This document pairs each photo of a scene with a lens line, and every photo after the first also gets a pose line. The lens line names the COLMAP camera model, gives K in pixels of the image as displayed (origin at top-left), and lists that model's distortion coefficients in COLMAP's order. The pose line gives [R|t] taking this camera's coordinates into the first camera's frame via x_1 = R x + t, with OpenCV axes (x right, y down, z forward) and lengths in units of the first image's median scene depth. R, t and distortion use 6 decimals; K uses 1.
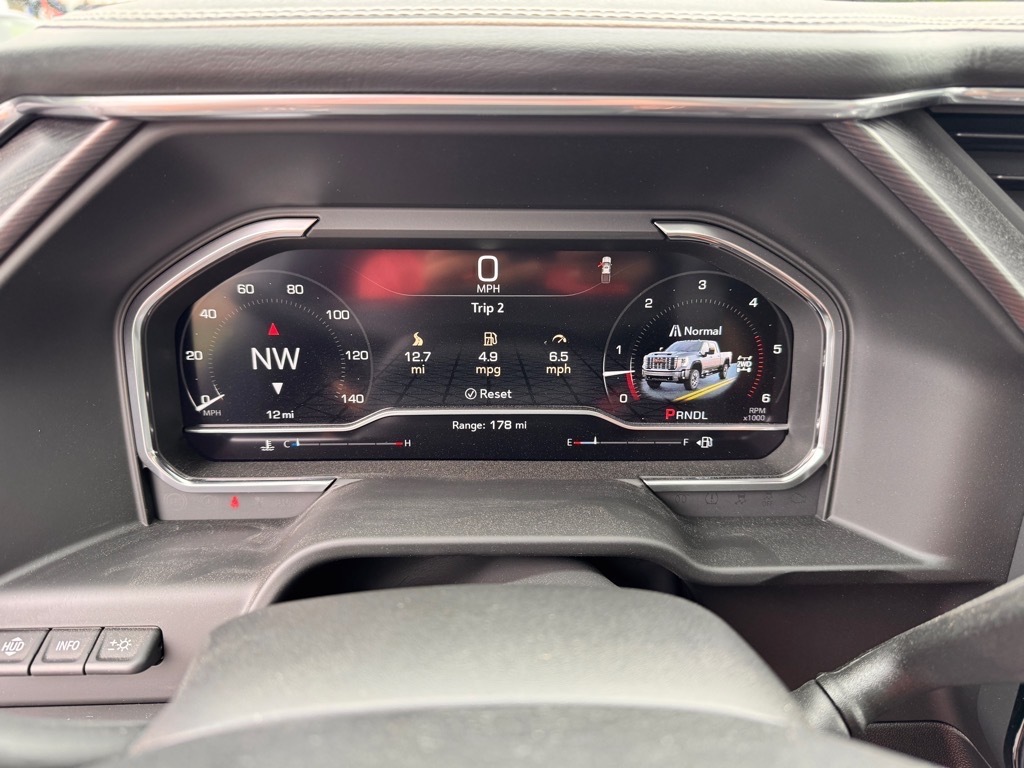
lens RADIAL K [[710.9, 0, 509.2], [0, 710.9, 379.6], [0, 0, 1]] dist [0.110926, -0.172560]
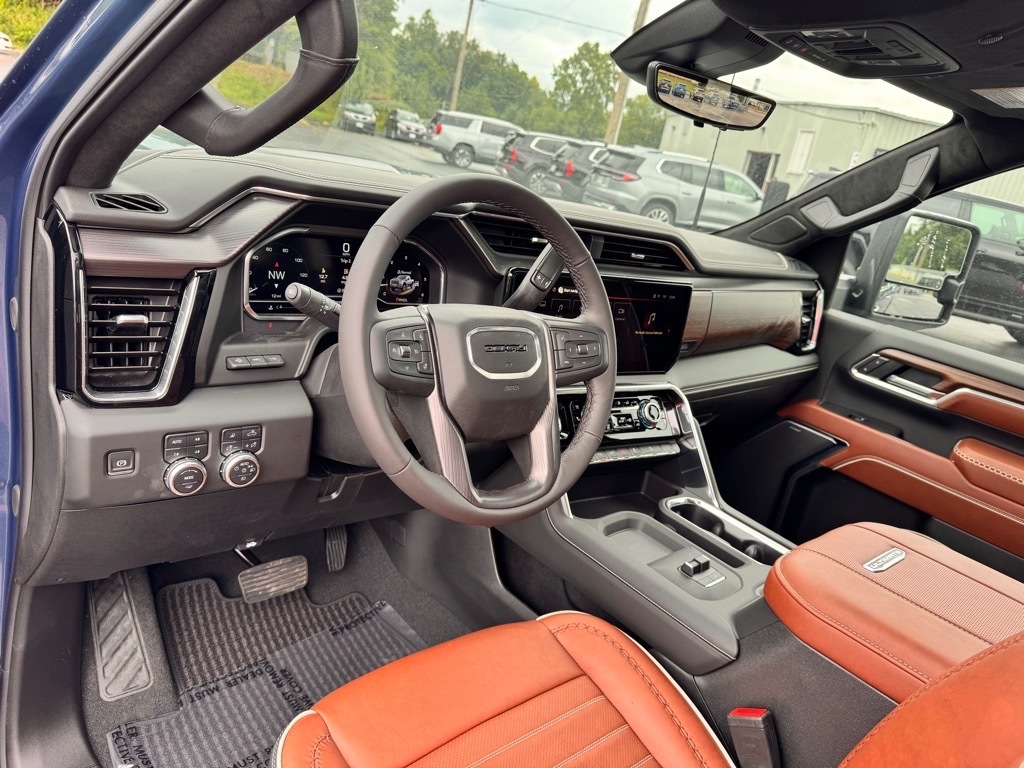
lens RADIAL K [[724.5, 0, 512.0], [0, 724.5, 401.4], [0, 0, 1]] dist [0.076913, -0.074423]
pose [[0.754408, -0.075437, 0.652057, -1.516072], [0.071797, 0.996897, 0.032265, 0.430797], [-0.652468, 0.022475, 0.757483, -1.734248]]
